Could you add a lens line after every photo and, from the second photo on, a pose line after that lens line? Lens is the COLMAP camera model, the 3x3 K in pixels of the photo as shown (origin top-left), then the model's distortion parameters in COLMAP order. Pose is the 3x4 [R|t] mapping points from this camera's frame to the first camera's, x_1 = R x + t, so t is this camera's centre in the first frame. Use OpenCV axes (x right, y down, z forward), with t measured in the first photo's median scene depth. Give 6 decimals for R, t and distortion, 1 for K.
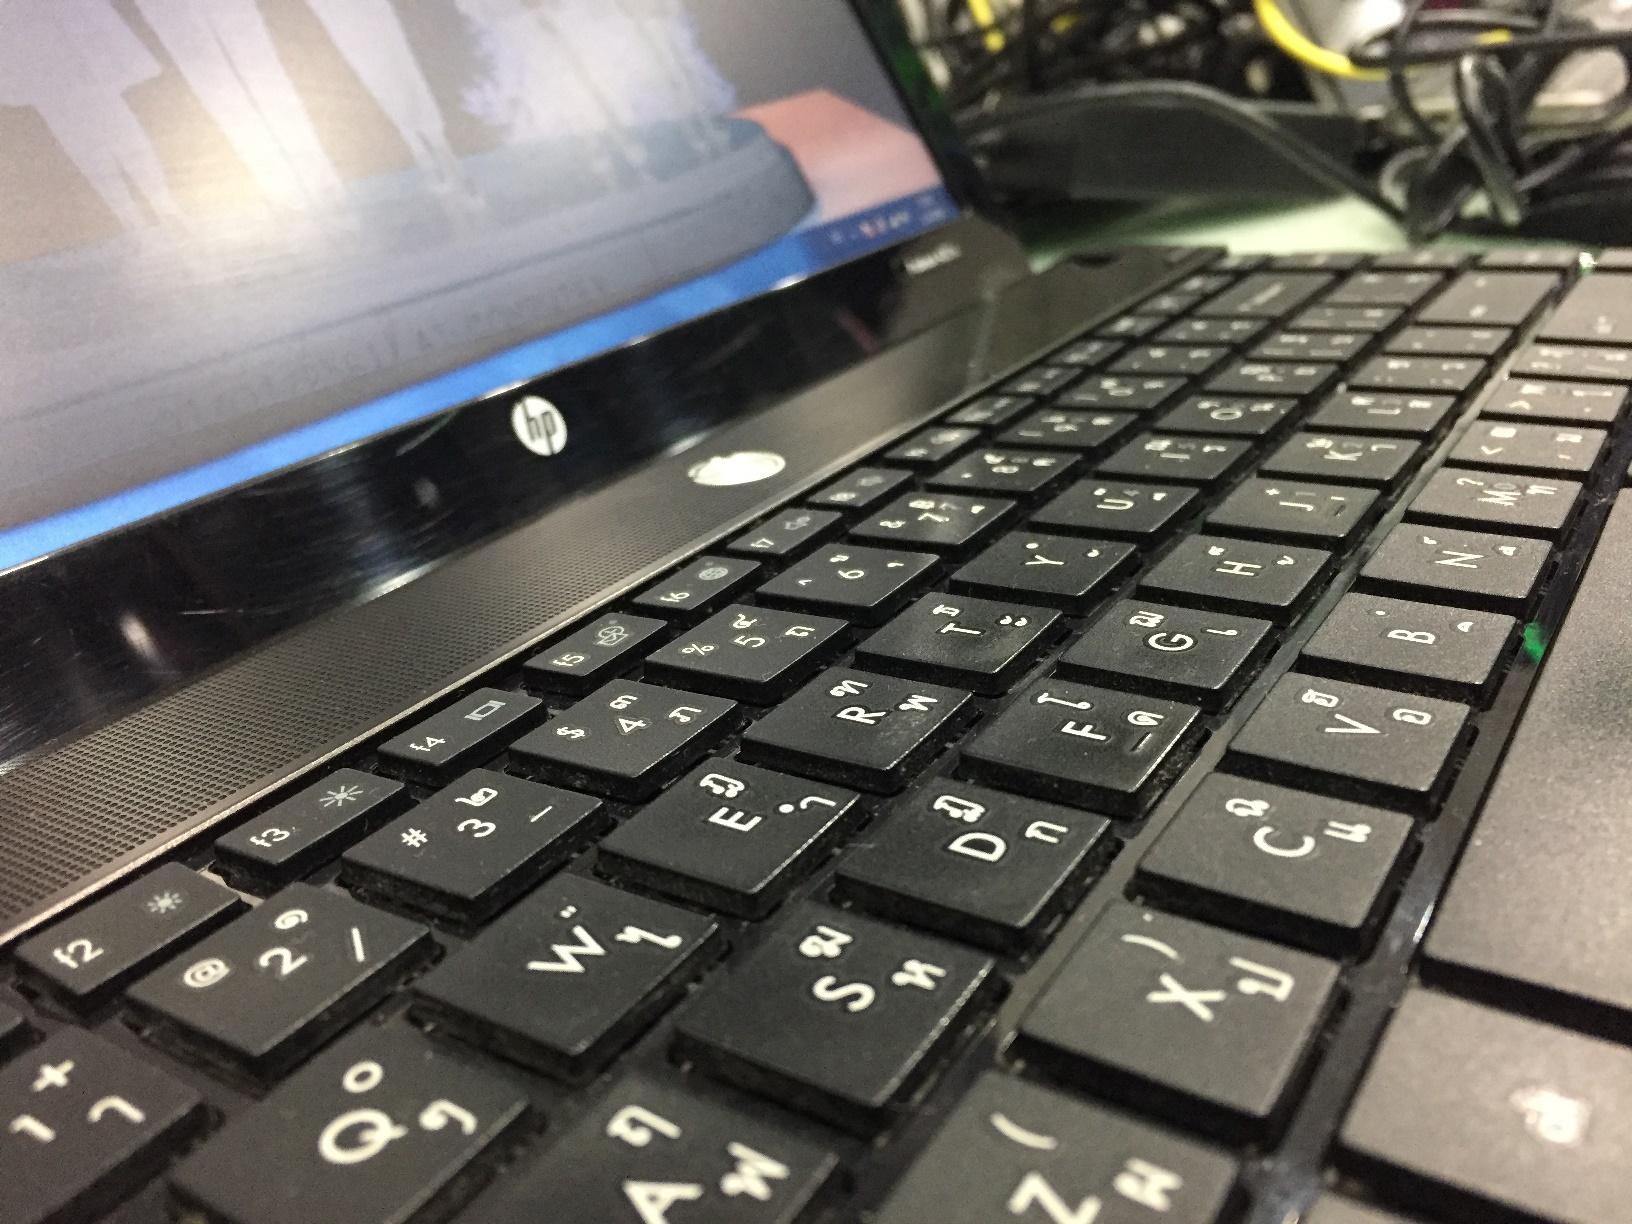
lens RADIAL K [[1448.2, 0, 816.0], [0, 1448.2, 612.0], [0, 0, 1]] dist [0.060320, -0.127786]
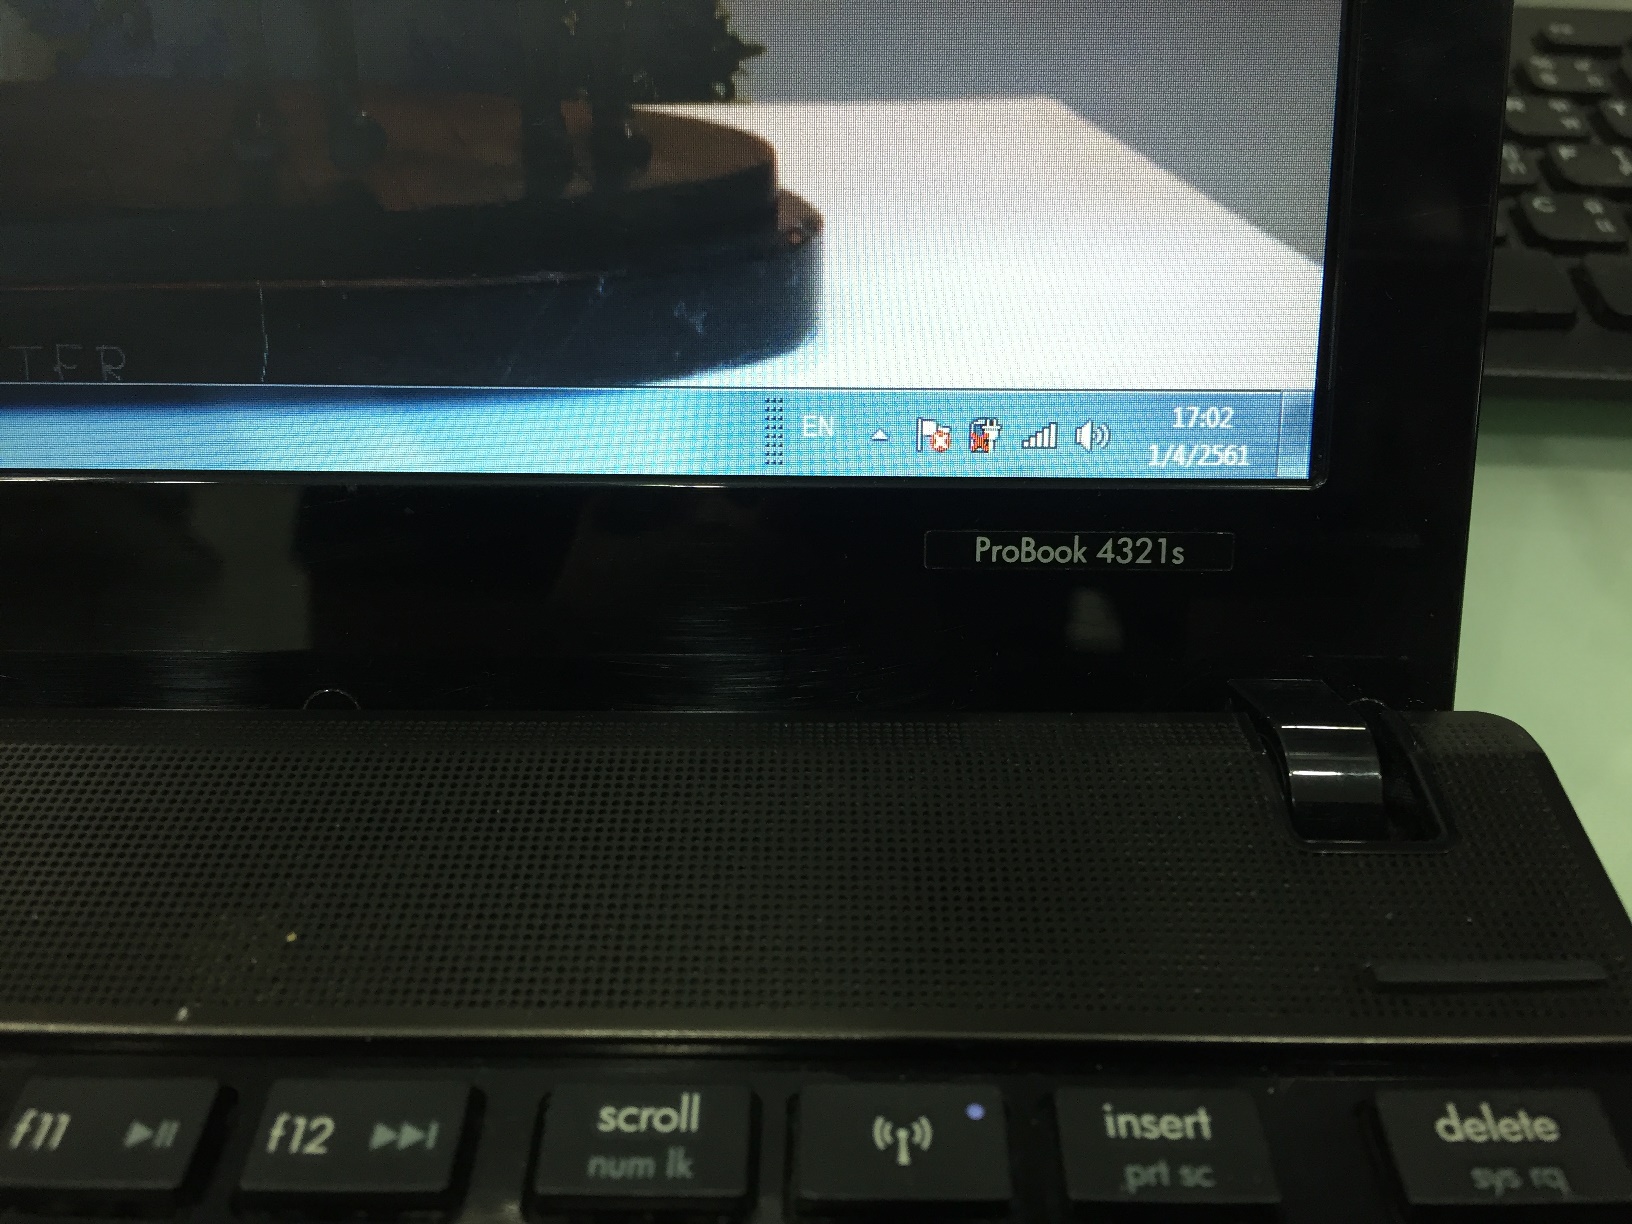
lens RADIAL K [[1448.2, 0, 816.0], [0, 1448.2, 612.0], [0, 0, 1]] dist [0.060320, -0.127786]
pose [[0.539437, 0.607560, -0.582991, 0.663894], [-0.379691, 0.793493, 0.475608, -0.880556], [0.751560, -0.035204, 0.658725, 1.379901]]
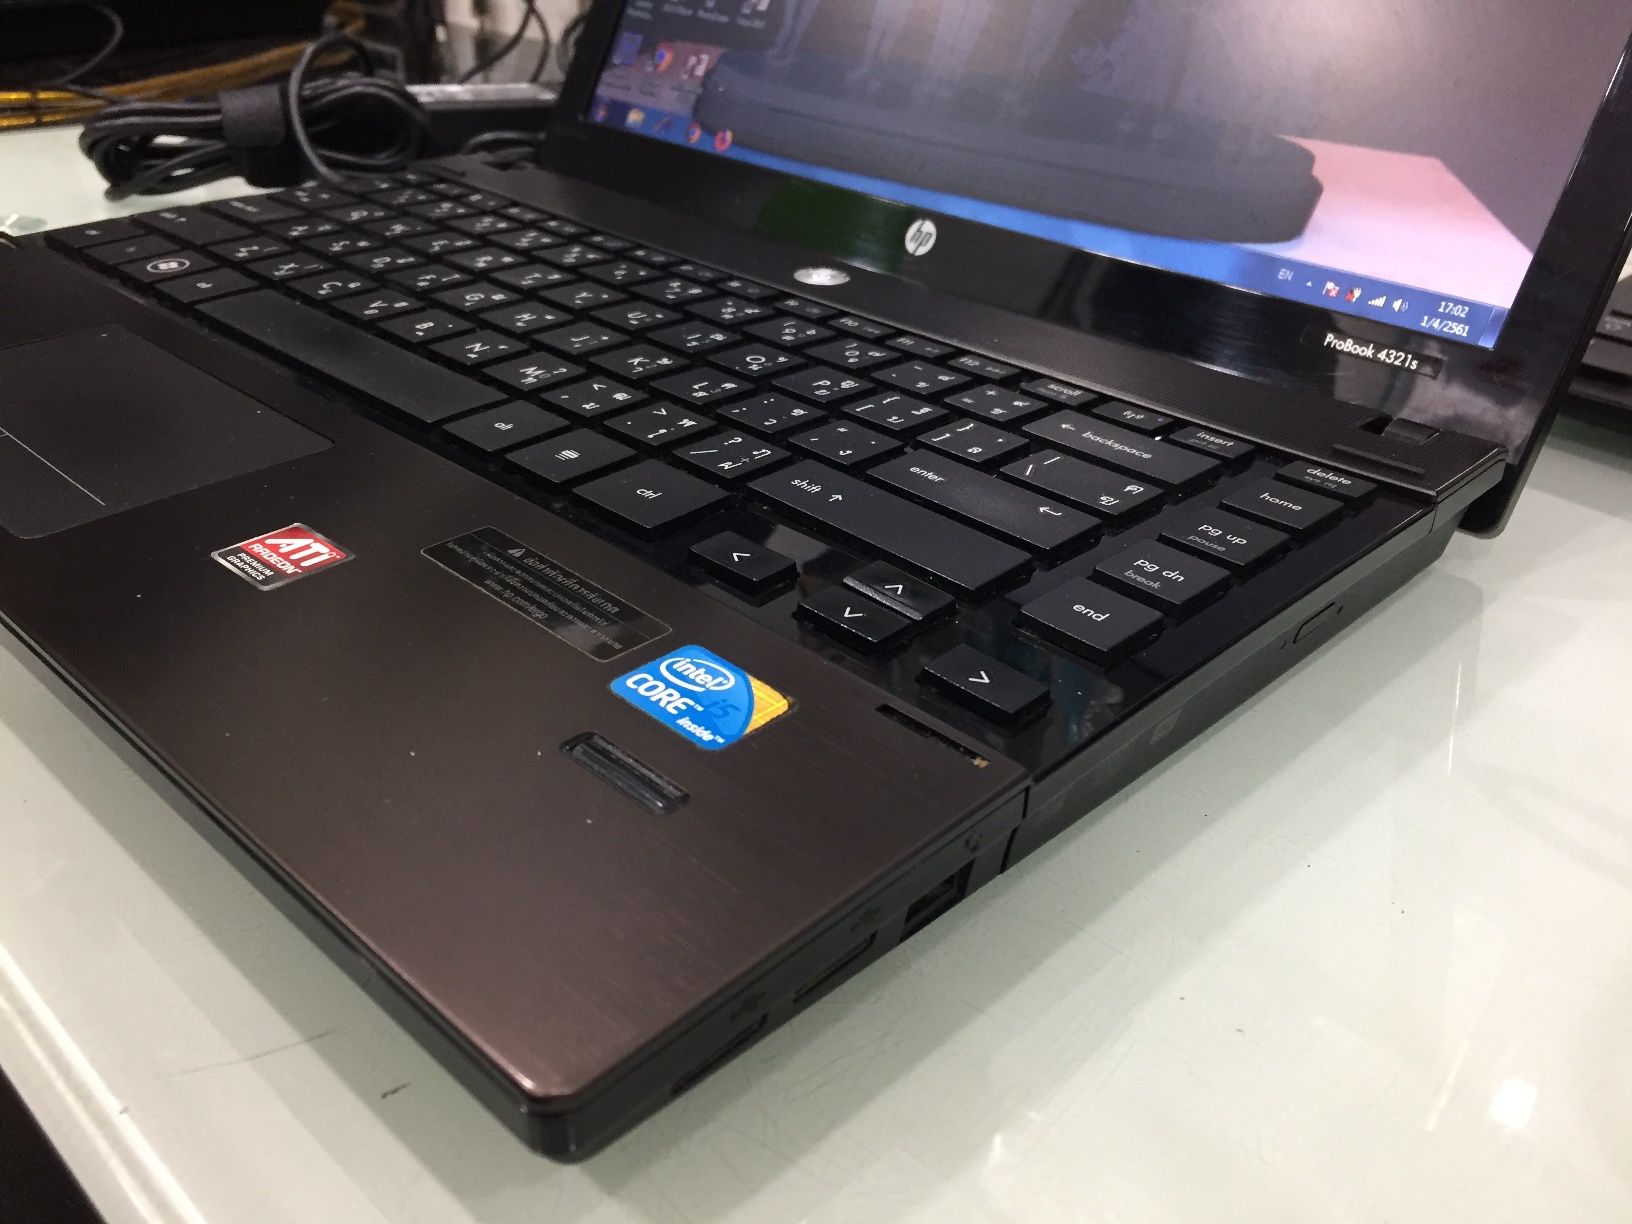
lens RADIAL K [[1432.2, 0, 816.0], [0, 1432.2, 612.0], [0, 0, 1]] dist [0.072935, -0.132784]
pose [[-0.179991, 0.561715, -0.807515, 2.200065], [-0.402442, 0.707023, 0.581514, -1.142599], [0.897576, 0.429645, 0.098800, 1.387109]]
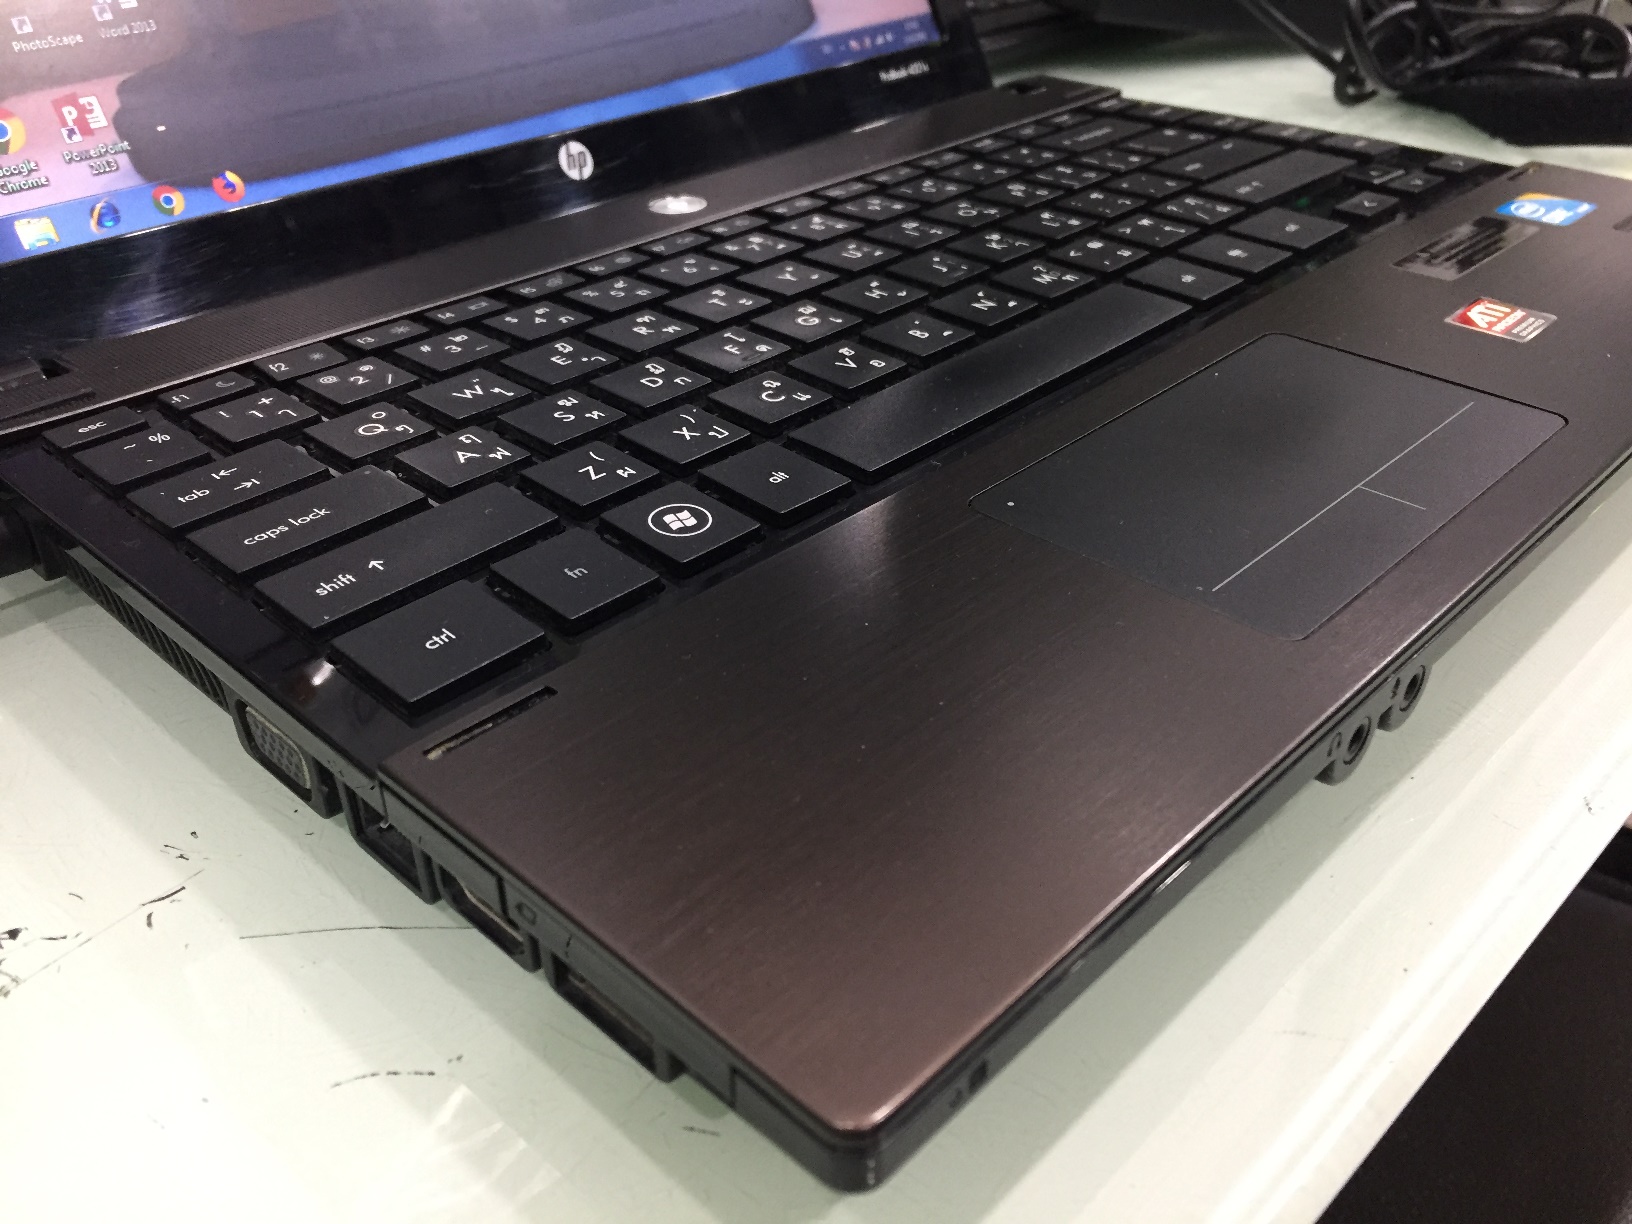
lens RADIAL K [[1432.2, 0, 816.0], [0, 1432.2, 612.0], [0, 0, 1]] dist [0.072935, -0.132784]
pose [[0.979977, 0.168997, -0.105284, 0.490684], [-0.148781, 0.972927, 0.176855, 0.054650], [0.132321, -0.157650, 0.978590, -0.920851]]
